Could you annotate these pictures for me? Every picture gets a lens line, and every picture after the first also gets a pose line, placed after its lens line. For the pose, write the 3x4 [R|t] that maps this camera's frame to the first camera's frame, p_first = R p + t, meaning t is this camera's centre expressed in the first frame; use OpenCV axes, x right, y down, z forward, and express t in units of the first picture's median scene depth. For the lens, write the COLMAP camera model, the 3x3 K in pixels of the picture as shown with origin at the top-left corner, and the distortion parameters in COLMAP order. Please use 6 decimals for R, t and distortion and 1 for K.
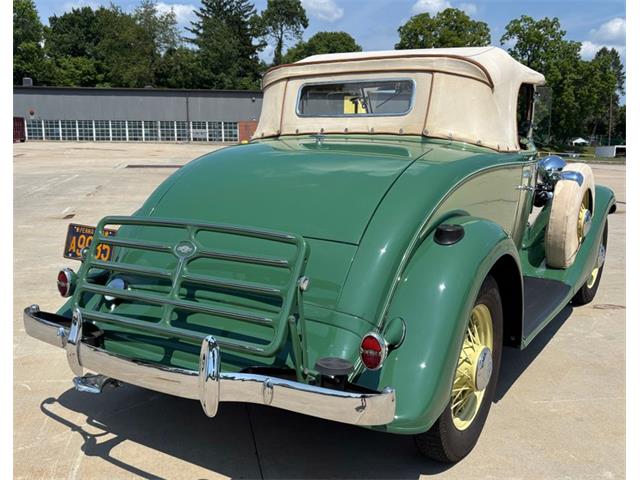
lens RADIAL K [[636.6, 0, 307.3], [0, 636.6, 273.9], [0, 0, 1]] dist [0.022110, 0.000000]
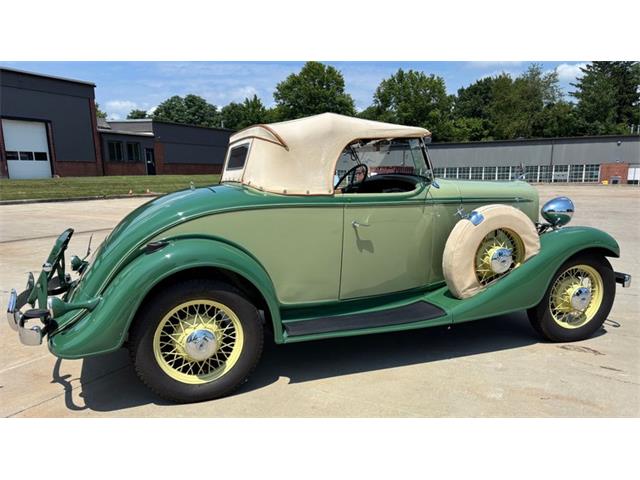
lens RADIAL K [[517.7, 0, 321.9], [0, 517.7, 276.2], [0, 0, 1]] dist [0.020959, -0.007738]
pose [[0.805605, 0.095944, -0.584632, 0.038406], [-0.112152, 0.993654, 0.008526, -0.001482], [0.581741, 0.058699, 0.811254, 0.006453]]
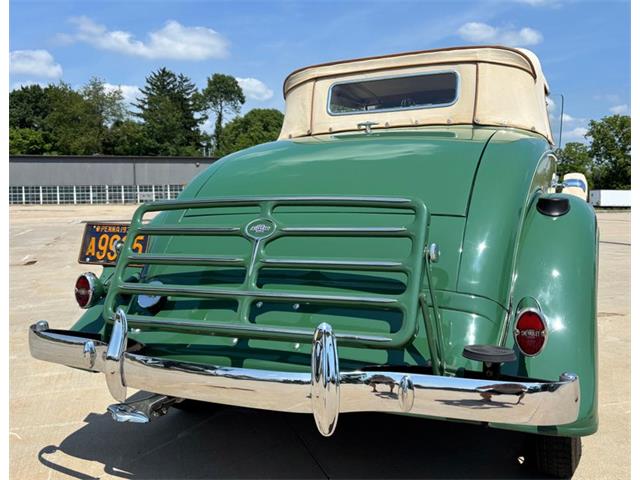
lens RADIAL K [[577.8, 0, 339.6], [0, 577.8, 228.1], [0, 0, 1]] dist [0.023161, -0.013728]
pose [[0.986405, -0.029225, 0.161711, -0.006159], [0.054755, 0.986278, -0.155751, 0.002351], [-0.154940, 0.162489, 0.974470, 0.007711]]
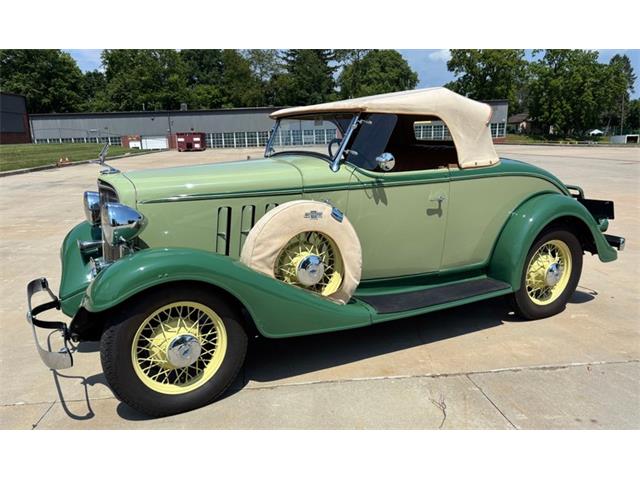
lens RADIAL K [[537.9, 0, 302.9], [0, 537.9, 291.8], [0, 0, 1]] dist [0.042998, -0.042517]
pose [[0.996336, -0.018052, -0.083596, -0.073205], [0.023270, 0.997813, 0.061874, 0.029118], [0.082296, -0.063592, 0.994577, -0.143602]]
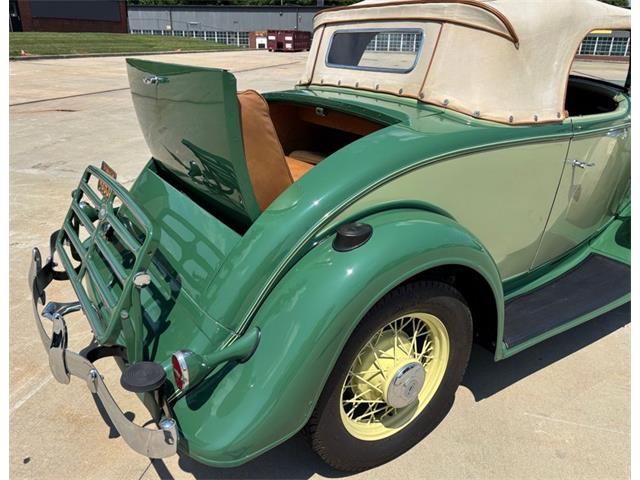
lens RADIAL K [[517.7, 0, 312.5], [0, 517.7, 235.4], [0, 0, 1]] dist [0.020959, -0.007738]
pose [[0.908770, 0.157142, -0.386579, 0.013176], [-0.102938, 0.982177, 0.157261, -0.004931], [0.404401, -0.103121, 0.908750, 0.010573]]
